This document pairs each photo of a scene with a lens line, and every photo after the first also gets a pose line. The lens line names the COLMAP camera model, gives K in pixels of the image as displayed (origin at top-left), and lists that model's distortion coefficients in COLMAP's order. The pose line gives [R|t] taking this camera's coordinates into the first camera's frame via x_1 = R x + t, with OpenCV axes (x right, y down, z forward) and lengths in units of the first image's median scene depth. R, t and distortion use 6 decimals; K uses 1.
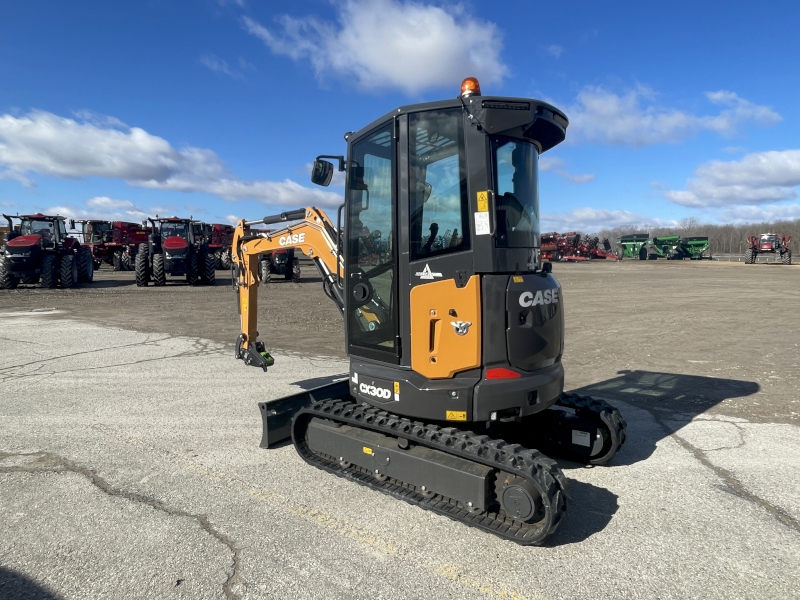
lens RADIAL K [[477.0, 0, 400.0], [0, 477.0, 300.0], [0, 0, 1]] dist [-0.000292, 0.000480]
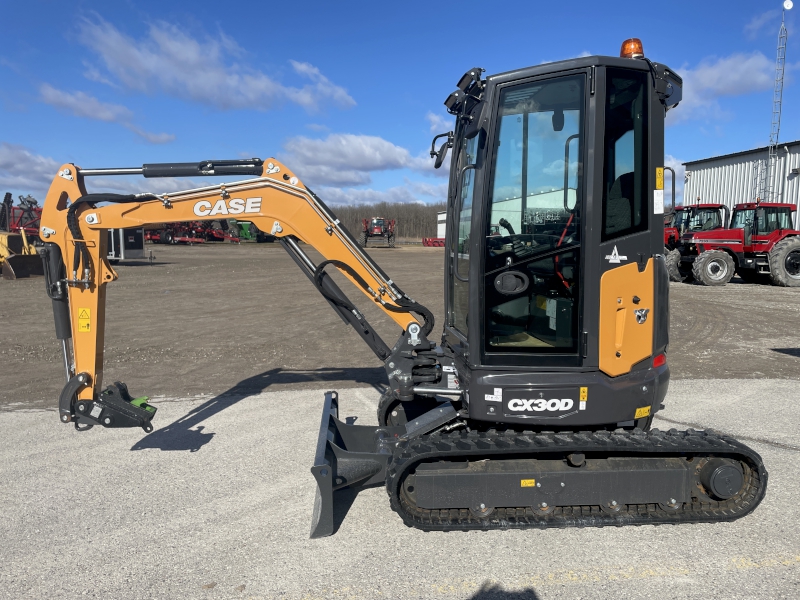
lens RADIAL K [[596.5, 0, 400.0], [0, 596.5, 300.0], [0, 0, 1]] dist [0.028880, -0.004416]
pose [[0.742003, -0.059342, 0.667765, -0.860876], [0.051082, 0.998183, 0.031945, -0.028017], [-0.668448, 0.010408, 0.743686, 0.399118]]
